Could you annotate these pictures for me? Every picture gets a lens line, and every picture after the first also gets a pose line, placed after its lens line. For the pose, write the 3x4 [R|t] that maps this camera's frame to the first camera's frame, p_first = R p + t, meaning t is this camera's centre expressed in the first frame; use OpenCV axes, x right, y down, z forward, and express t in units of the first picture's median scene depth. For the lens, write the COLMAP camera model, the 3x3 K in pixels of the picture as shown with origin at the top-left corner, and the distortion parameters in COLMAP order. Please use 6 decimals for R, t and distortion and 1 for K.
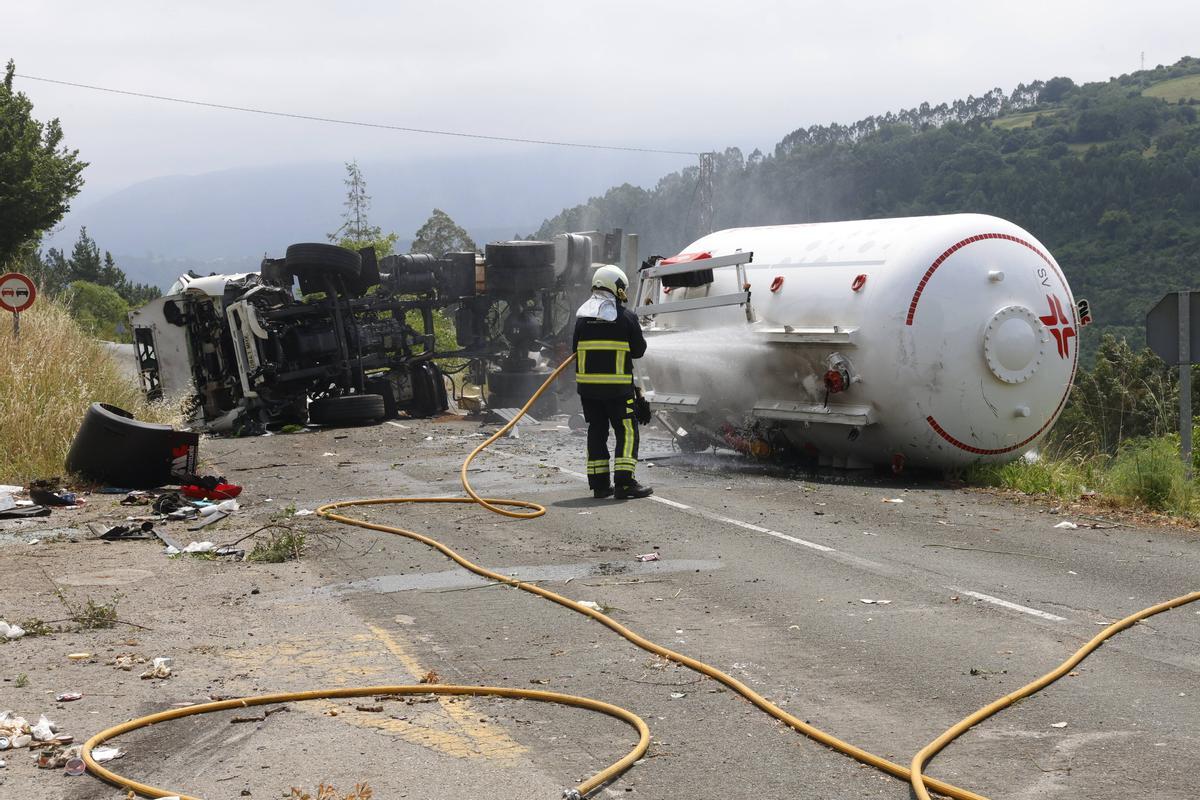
lens RADIAL K [[2167.3, 0, 596.0], [0, 2167.3, 415.4], [0, 0, 1]] dist [0.198073, 0.147094]
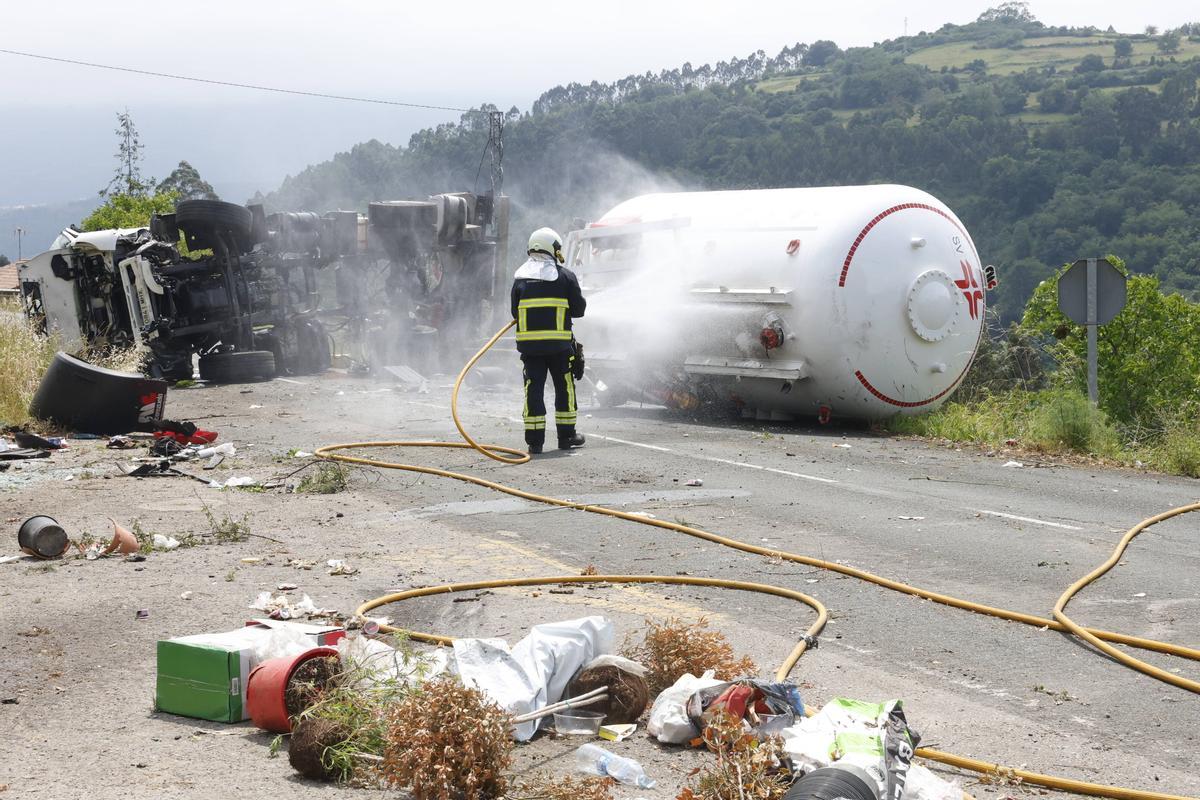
lens RADIAL K [[2292.1, 0, 600.0], [0, 2292.1, 400.0], [0, 0, 1]] dist [0.232926, 0.119511]
pose [[0.993350, 0.006474, 0.114953, -0.071134], [-0.007122, 0.999961, 0.005222, 0.006560], [-0.114915, -0.006006, 0.993357, -0.083230]]
